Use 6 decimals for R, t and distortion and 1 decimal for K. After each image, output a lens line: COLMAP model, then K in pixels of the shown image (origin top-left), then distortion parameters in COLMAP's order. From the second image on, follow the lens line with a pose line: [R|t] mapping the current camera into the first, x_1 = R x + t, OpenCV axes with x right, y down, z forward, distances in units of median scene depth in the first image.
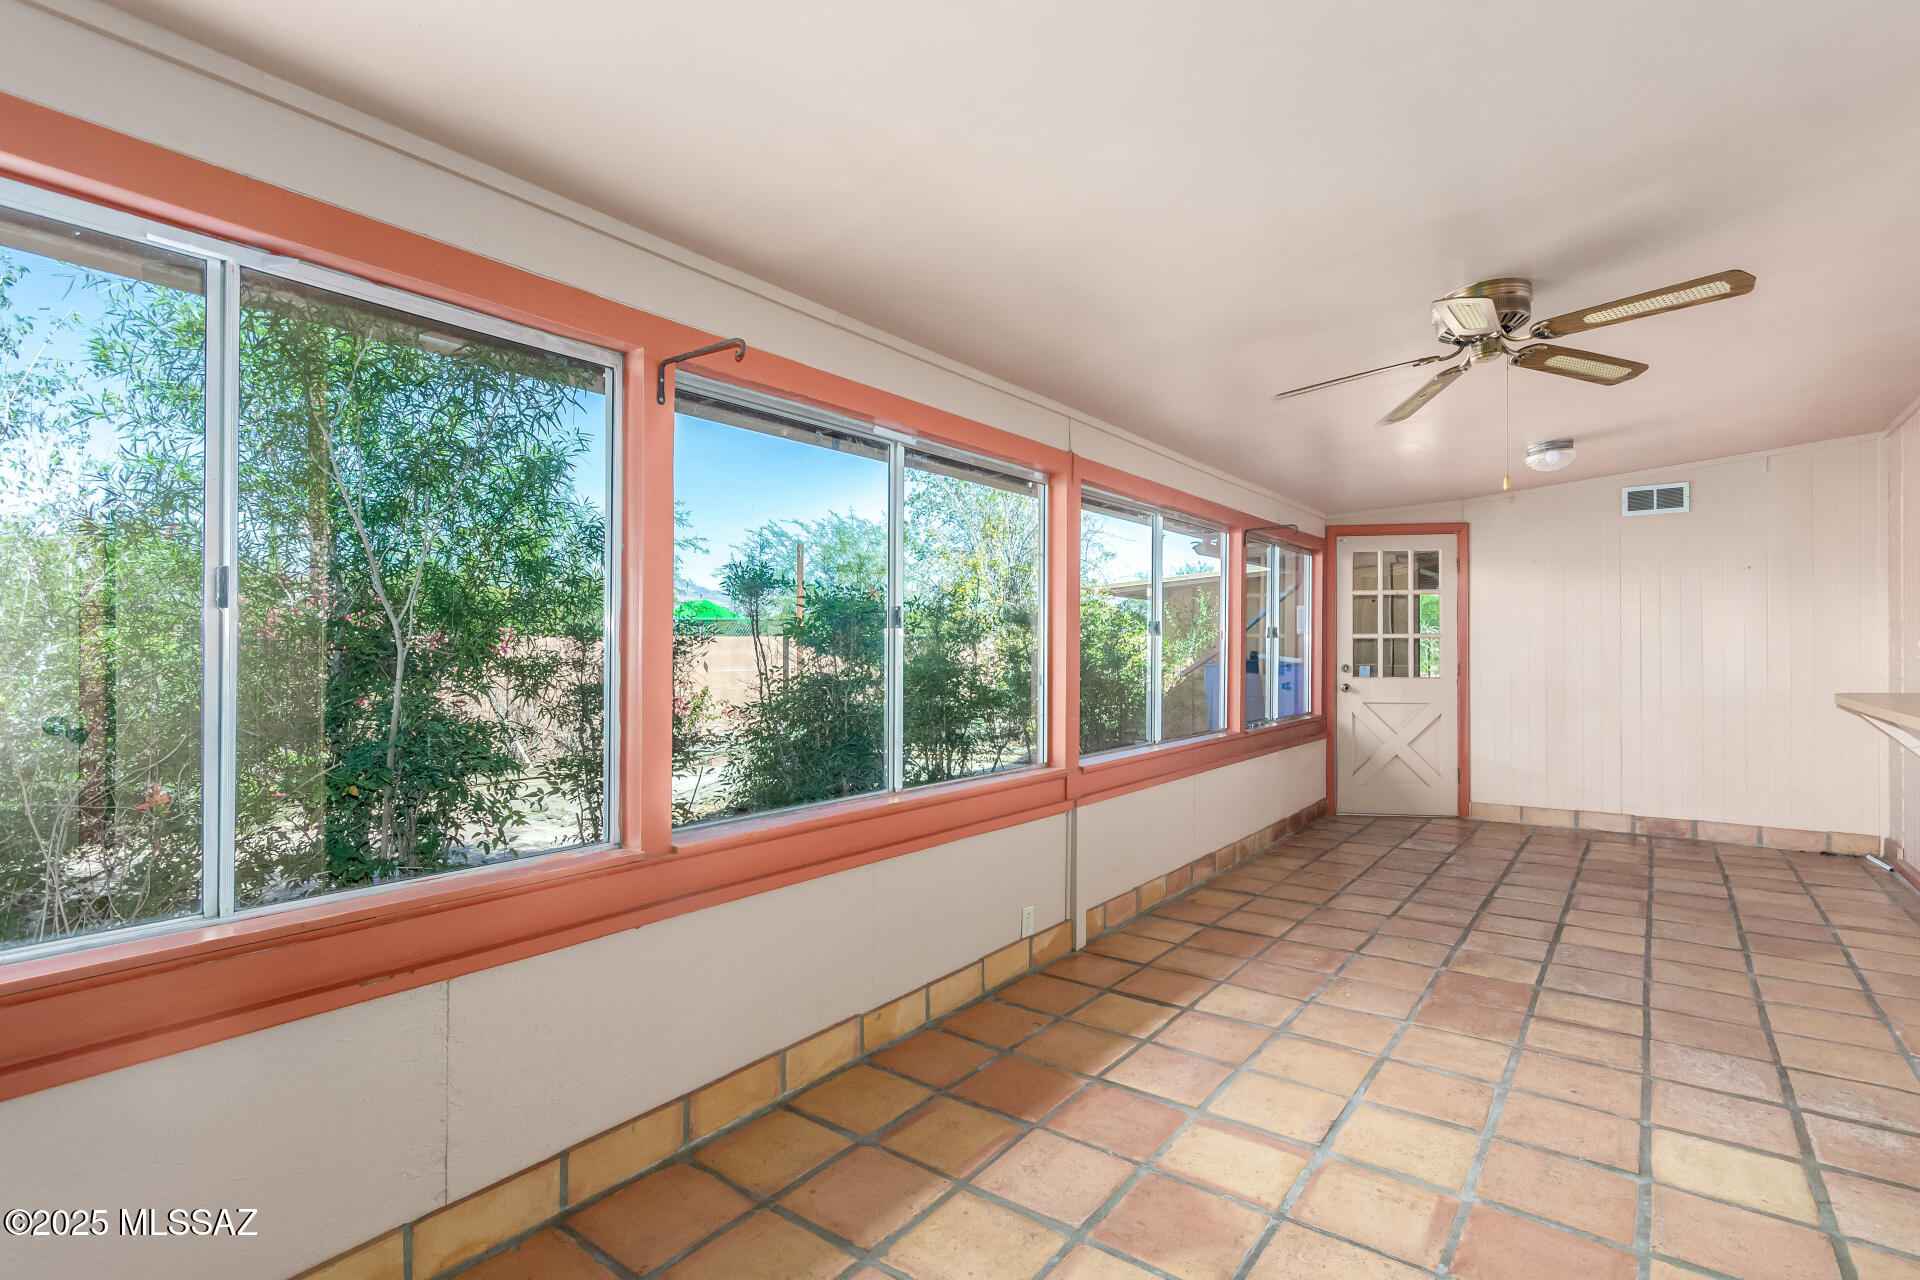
lens RADIAL K [[890.2, 0, 961.7], [0, 890.2, 645.9], [0, 0, 1]] dist [-0.001236, 0.000442]
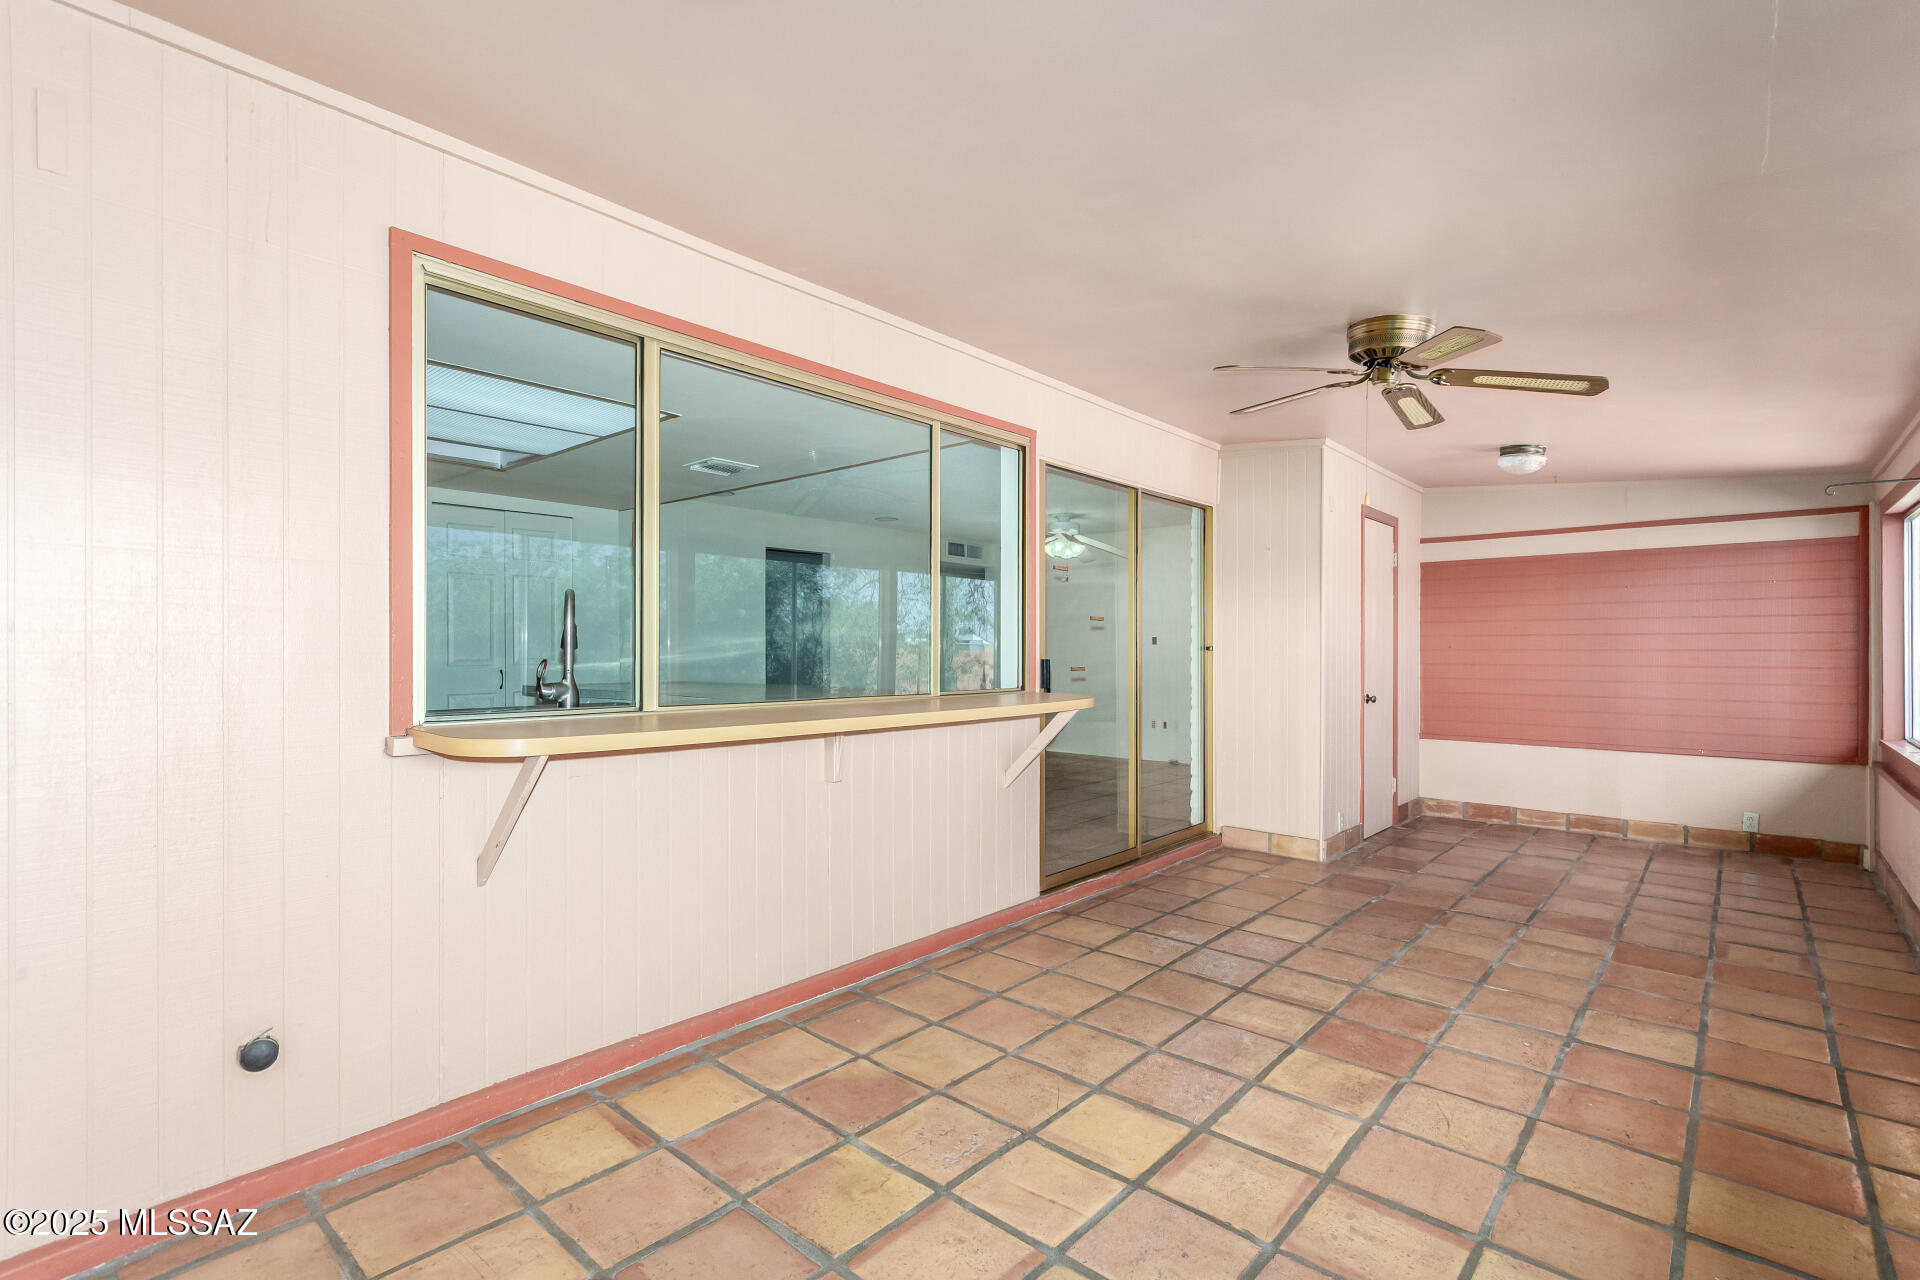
lens RADIAL K [[890.2, 0, 958.8], [0, 890.2, 642.5], [0, 0, 1]] dist [-0.001236, 0.000442]
pose [[-0.997975, 0.000633, 0.063603, 0.948750], [0.000121, 0.999967, -0.008062, 0.004703], [-0.063607, -0.008038, -0.997943, 1.941440]]
